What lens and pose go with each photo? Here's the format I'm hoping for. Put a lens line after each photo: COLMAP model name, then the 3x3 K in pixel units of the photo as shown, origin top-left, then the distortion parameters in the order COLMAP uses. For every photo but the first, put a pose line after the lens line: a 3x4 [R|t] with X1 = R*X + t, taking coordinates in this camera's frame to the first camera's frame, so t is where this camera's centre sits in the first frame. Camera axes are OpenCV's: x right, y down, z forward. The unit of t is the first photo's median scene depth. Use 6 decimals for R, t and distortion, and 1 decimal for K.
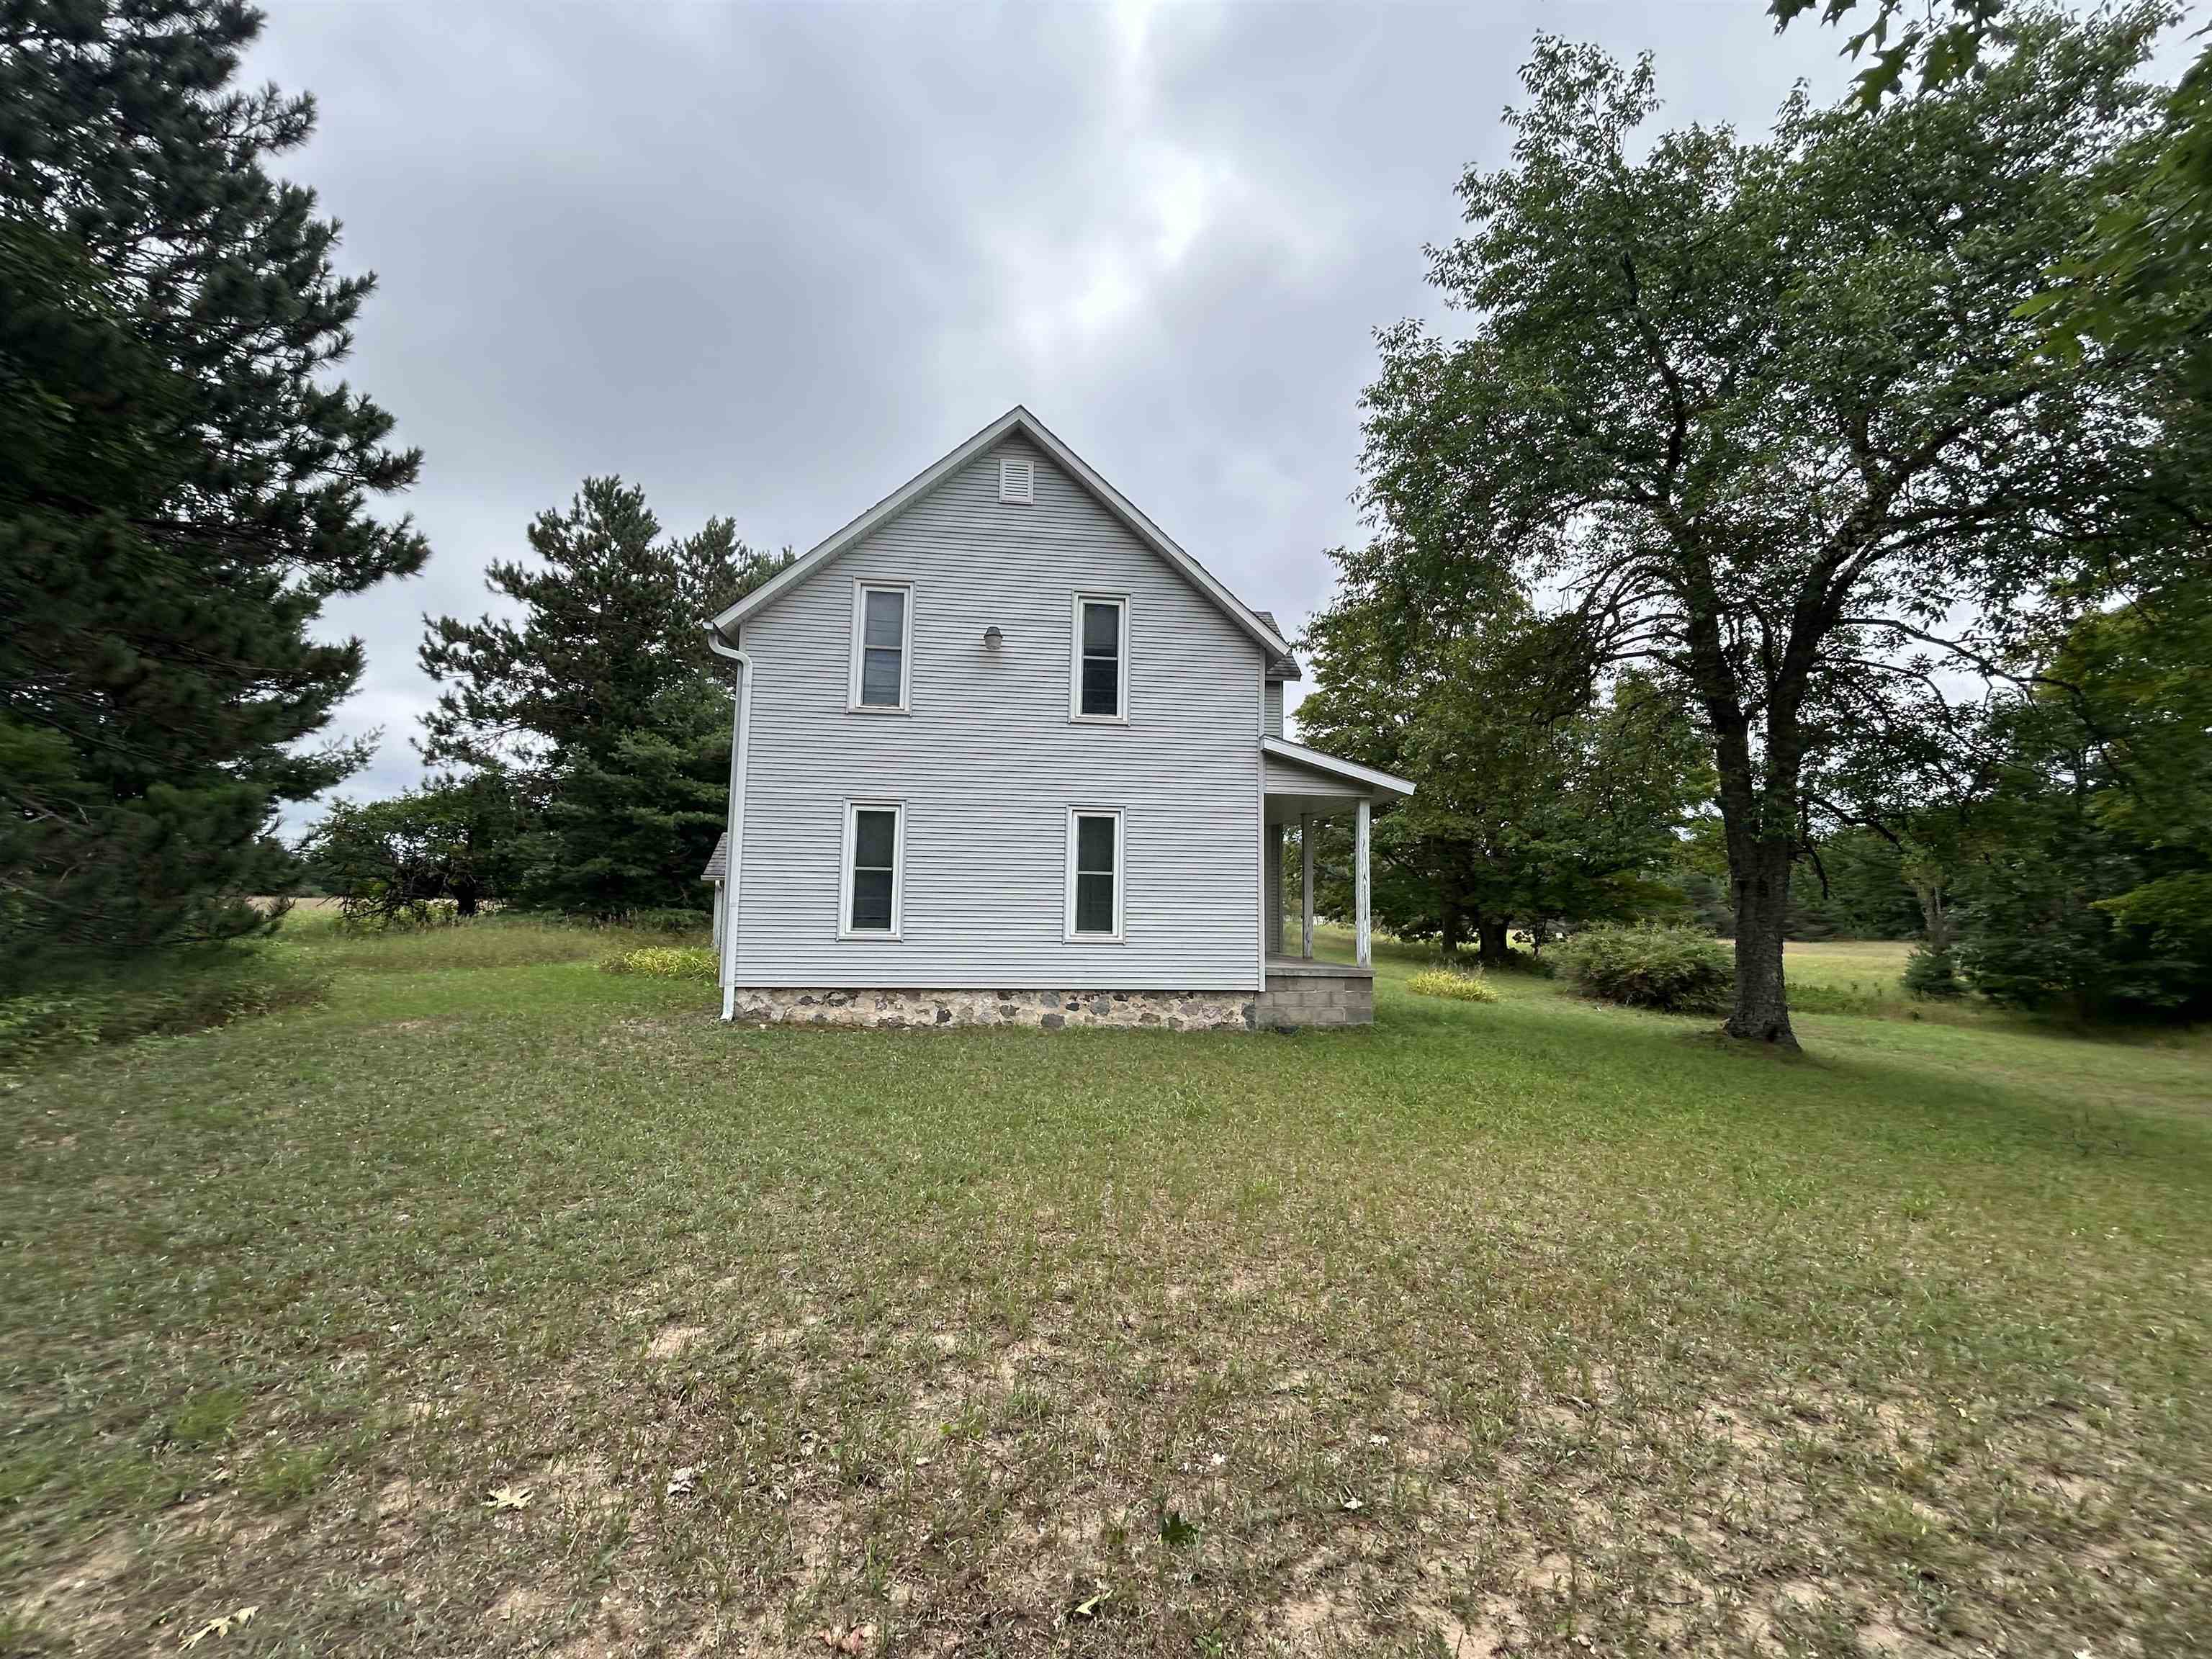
lens RADIAL K [[893.6, 0, 1106.3], [0, 893.6, 847.3], [0, 0, 1]] dist [0.000819, 0.002815]
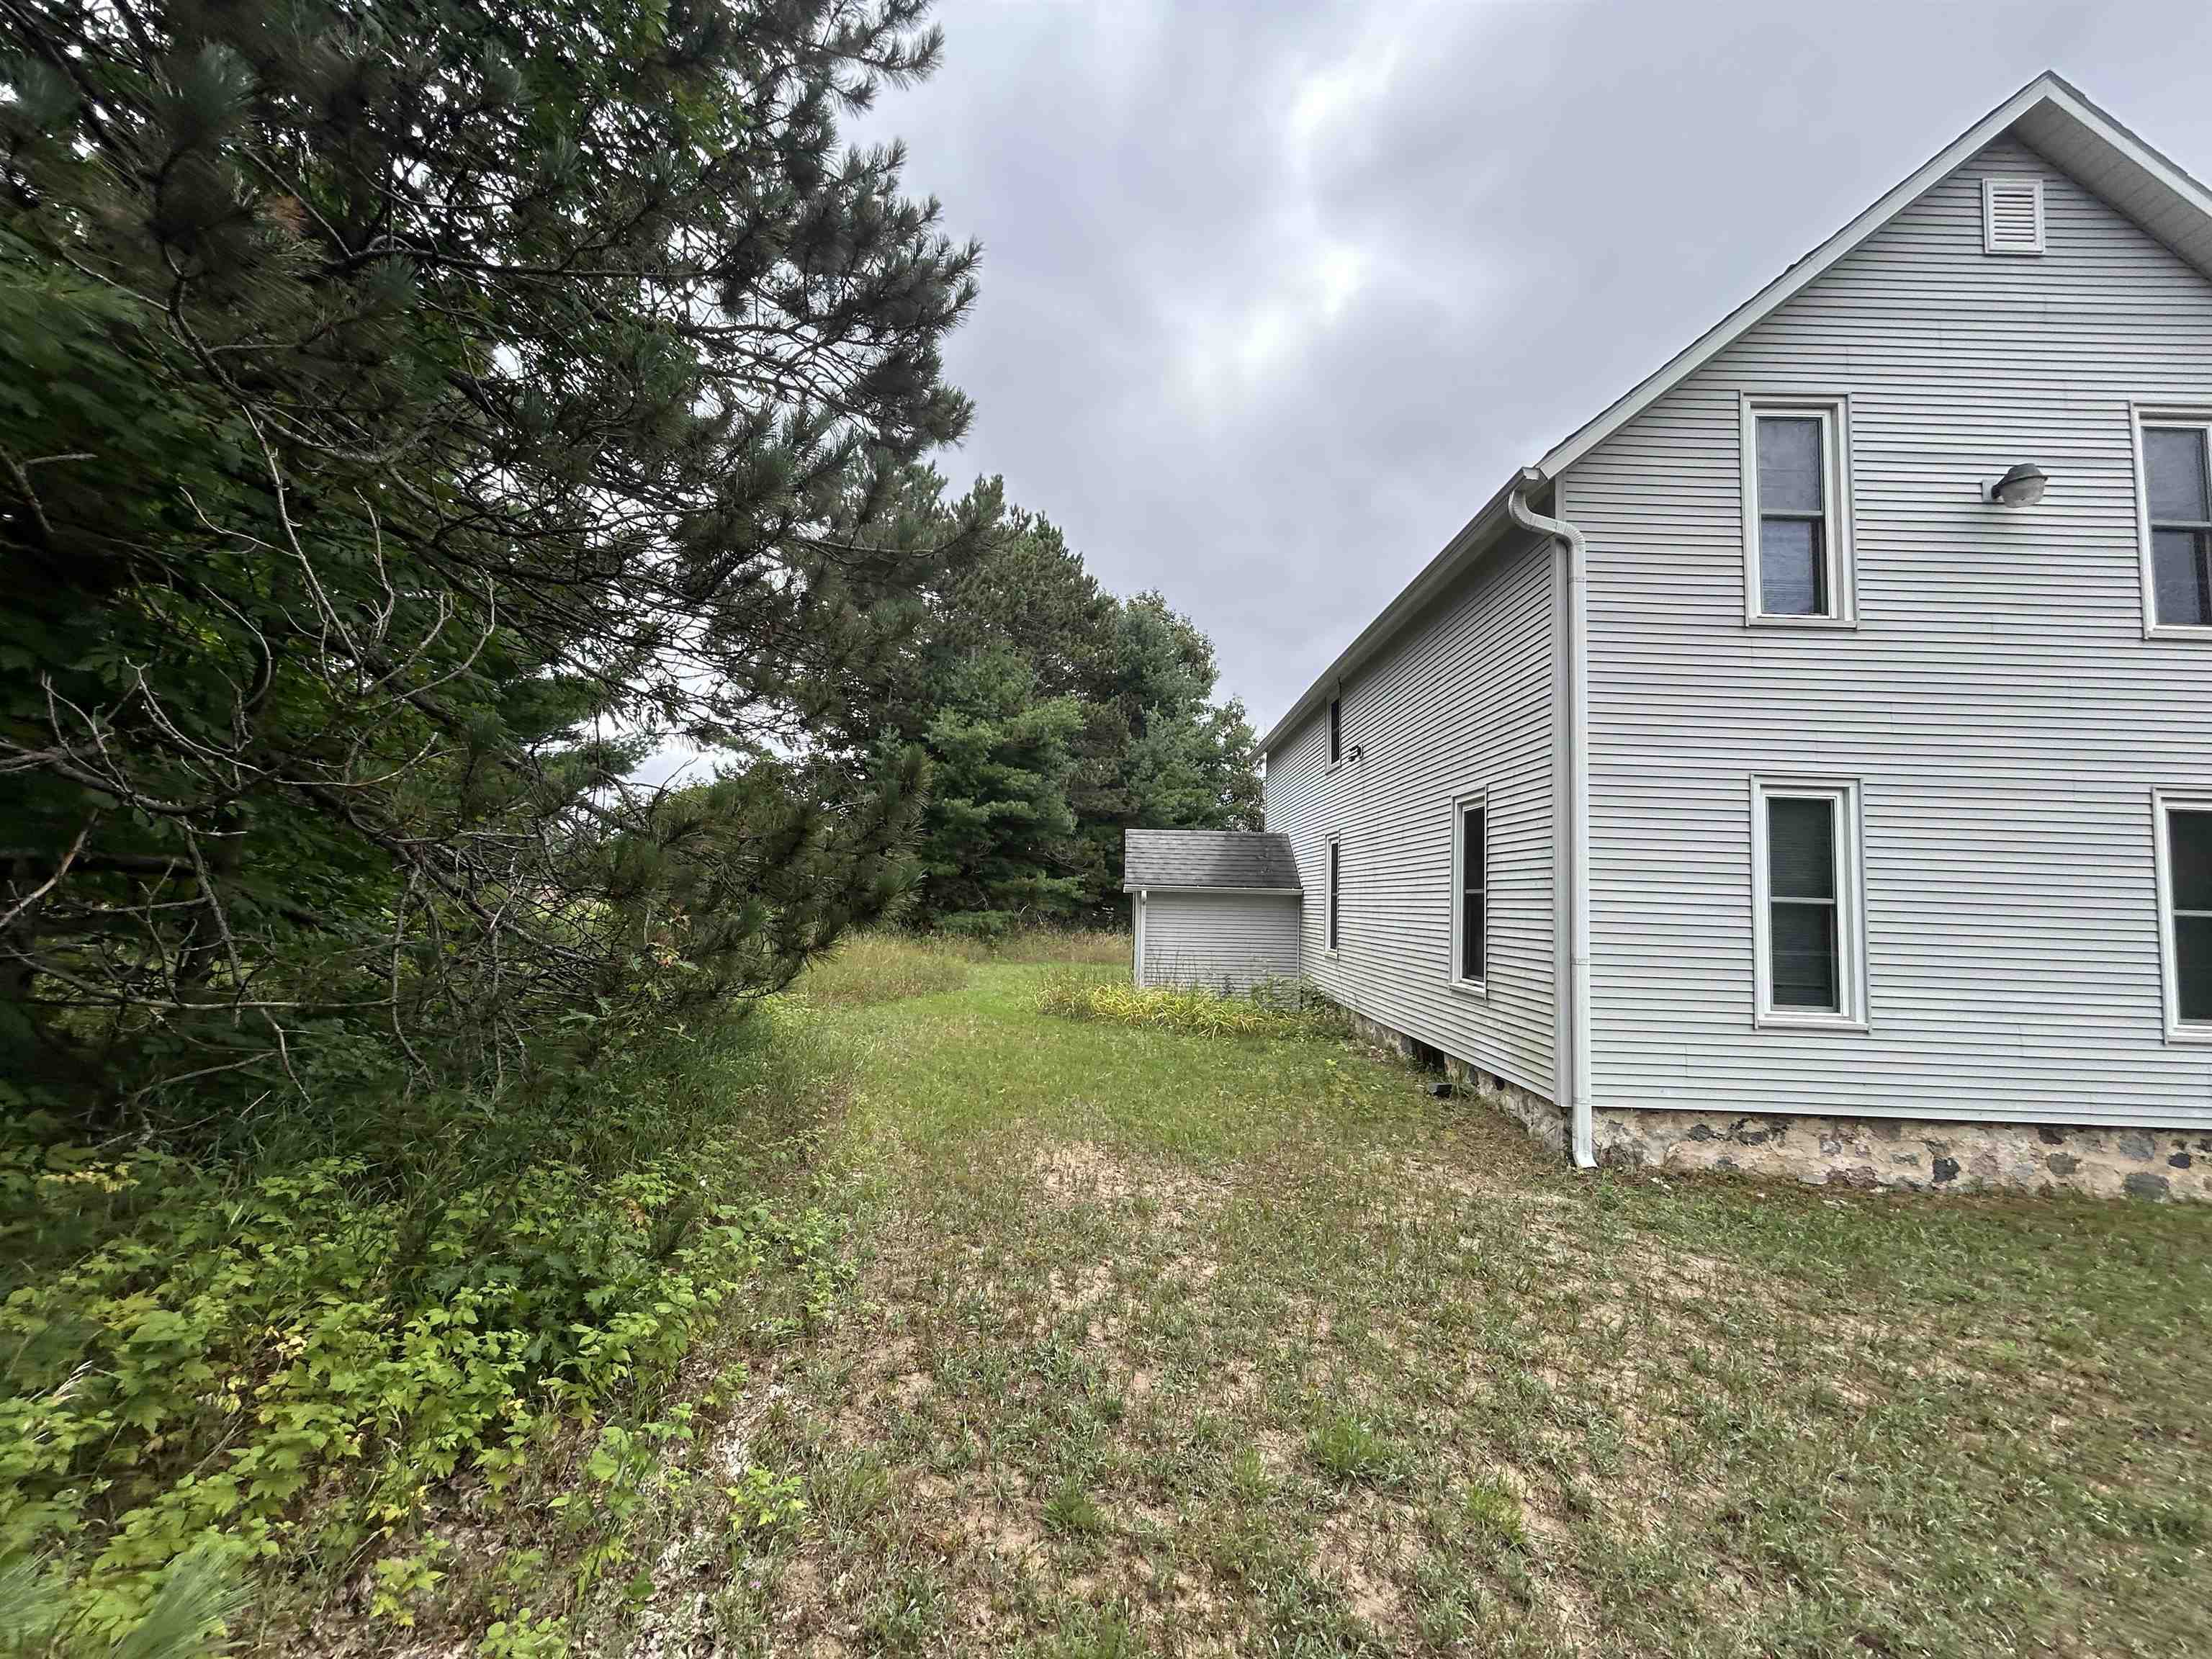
lens RADIAL K [[893.6, 0, 1104.0], [0, 893.6, 841.4], [0, 0, 1]] dist [0.000819, 0.002815]
pose [[0.992628, 0.009068, -0.120864, -0.620578], [-0.009114, 0.999958, 0.000173, -0.009310], [0.120860, 0.000929, 0.992669, 0.378607]]
